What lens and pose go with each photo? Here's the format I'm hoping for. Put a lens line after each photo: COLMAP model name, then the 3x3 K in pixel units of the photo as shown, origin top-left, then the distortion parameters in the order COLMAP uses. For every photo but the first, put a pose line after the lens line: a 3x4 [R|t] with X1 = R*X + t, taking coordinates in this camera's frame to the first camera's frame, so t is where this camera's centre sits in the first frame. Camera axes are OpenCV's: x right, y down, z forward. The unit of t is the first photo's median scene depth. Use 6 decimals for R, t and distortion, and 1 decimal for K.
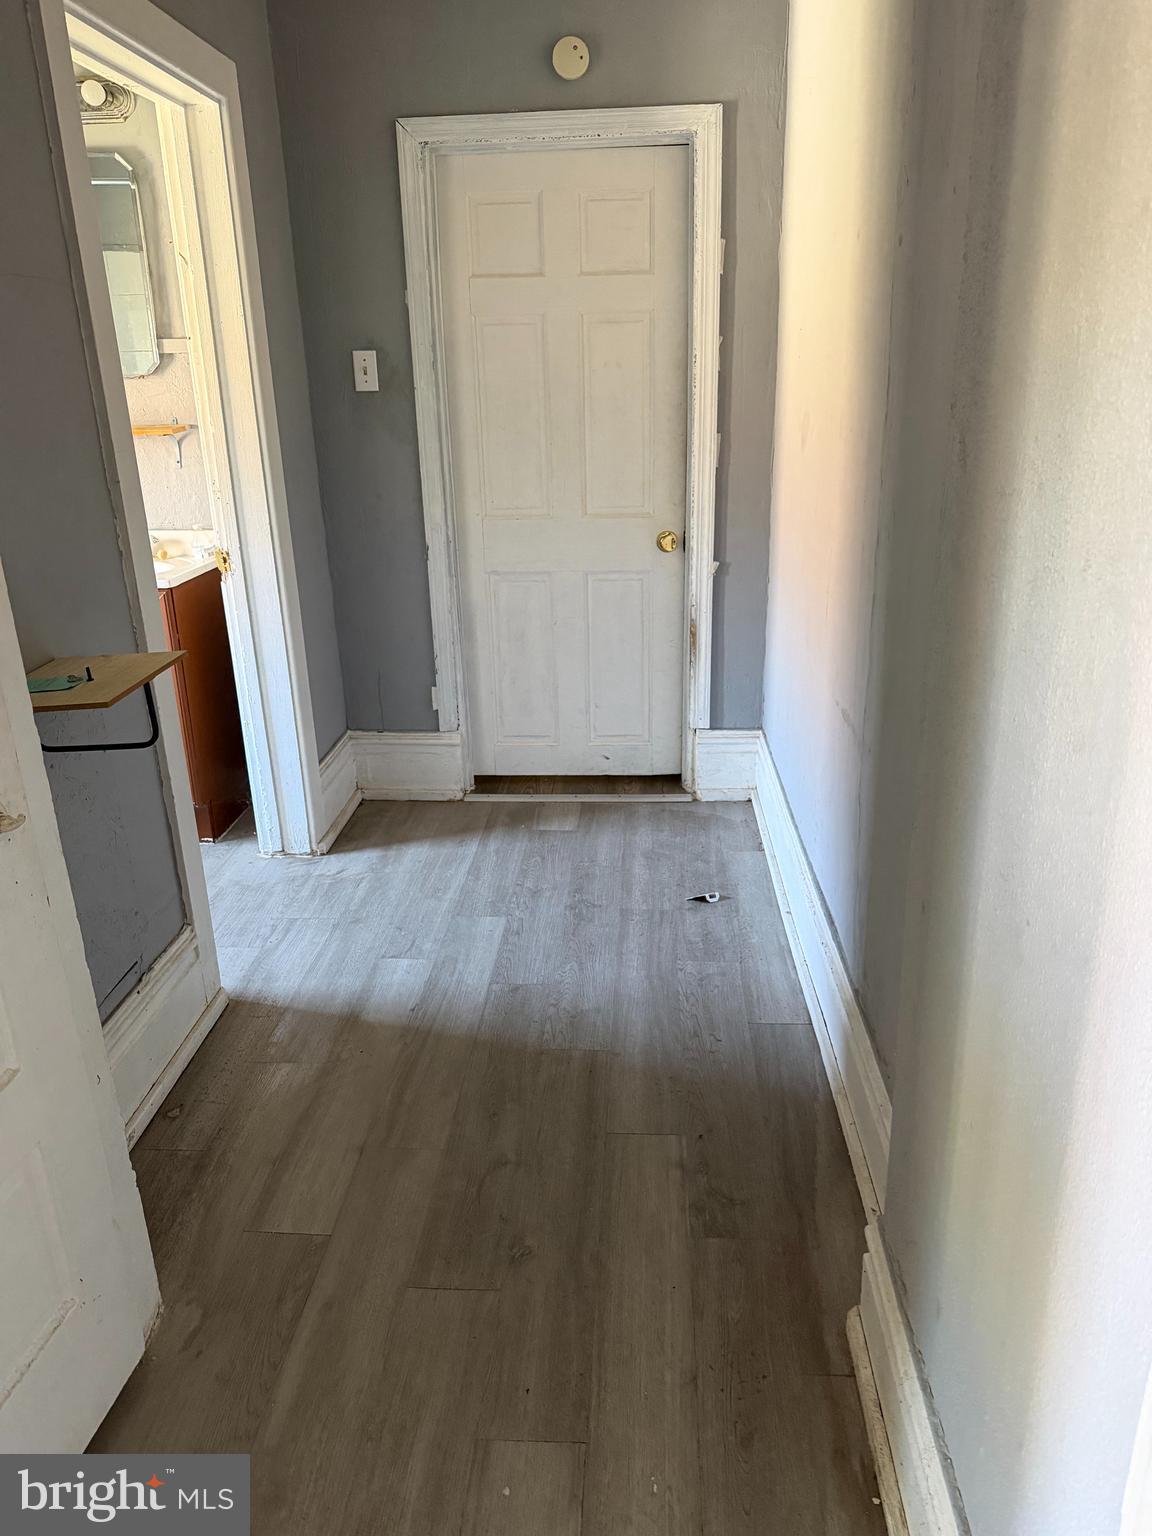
lens RADIAL K [[1088.0, 0, 576.8], [0, 1088.0, 764.4], [0, 0, 1]] dist [0.064081, -0.073056]
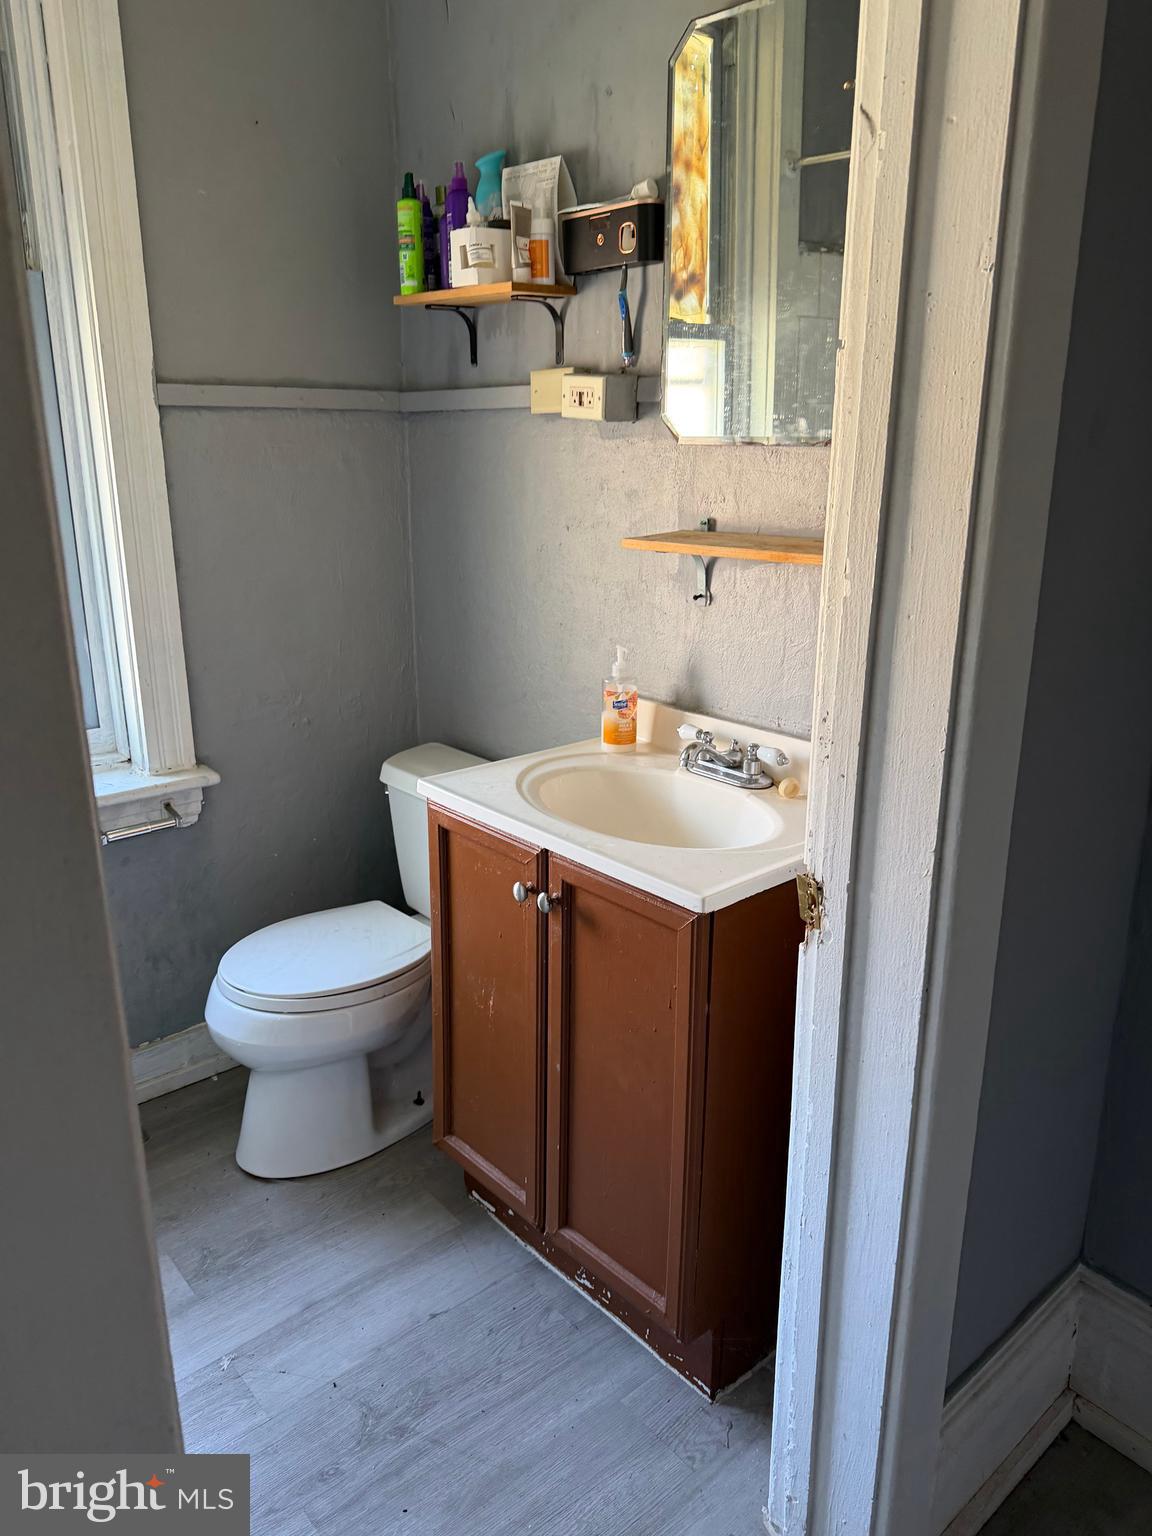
lens RADIAL K [[1088.0, 0, 576.8], [0, 1088.0, 764.4], [0, 0, 1]] dist [0.064081, -0.073056]
pose [[0.704348, 0.227458, -0.672426, -0.105791], [-0.264198, 0.963219, 0.049083, -0.193019], [0.658857, 0.143082, 0.738535, 0.539970]]
